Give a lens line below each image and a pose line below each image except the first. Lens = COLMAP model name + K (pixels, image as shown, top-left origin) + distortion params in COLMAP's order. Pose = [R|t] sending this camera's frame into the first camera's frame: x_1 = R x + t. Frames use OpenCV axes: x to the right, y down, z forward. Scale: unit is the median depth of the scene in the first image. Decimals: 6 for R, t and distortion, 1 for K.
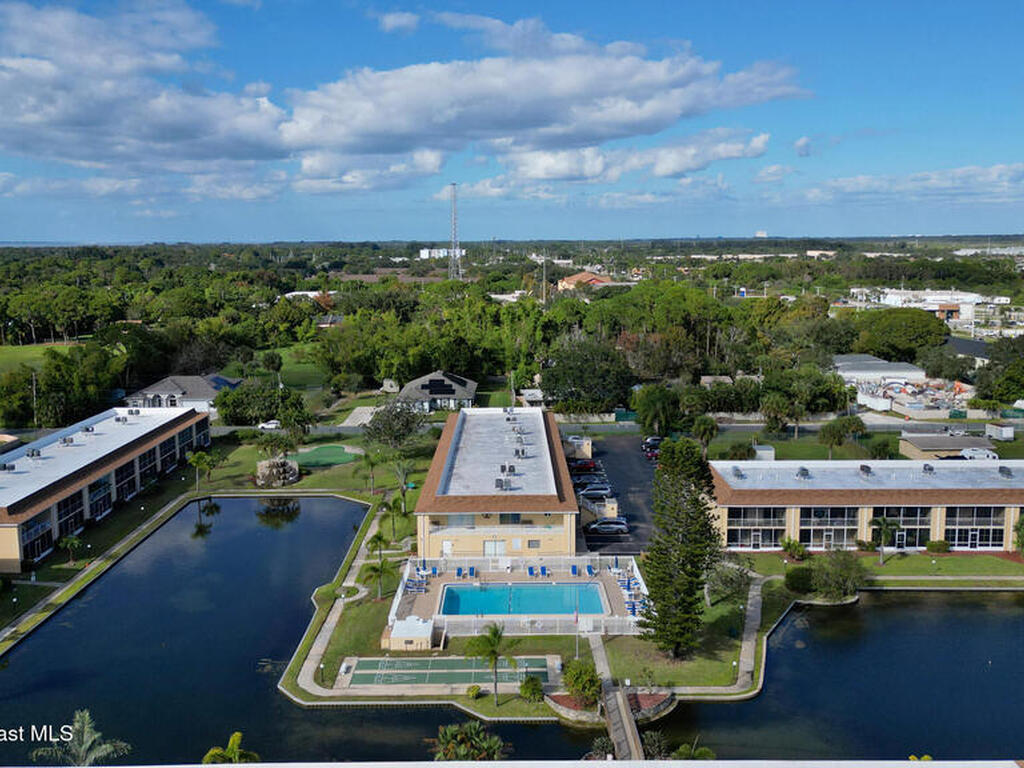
lens RADIAL K [[951.5, 0, 512.4], [0, 951.5, 383.2], [0, 0, 1]] dist [0.057705, 0.000000]
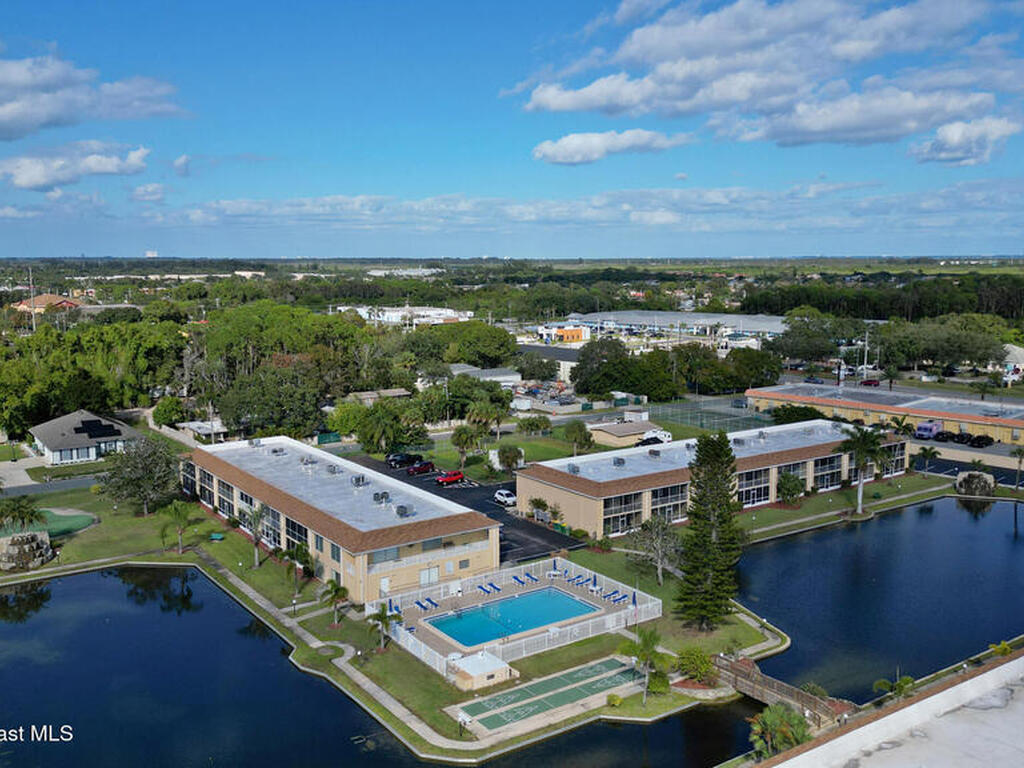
lens RADIAL K [[951.5, 0, 512.7], [0, 951.5, 386.0], [0, 0, 1]] dist [0.057705, 0.000000]
pose [[0.818091, -0.072953, 0.570442, -0.470411], [0.083219, 0.996498, 0.008092, -0.018154], [-0.569035, 0.040852, 0.821298, 0.148578]]
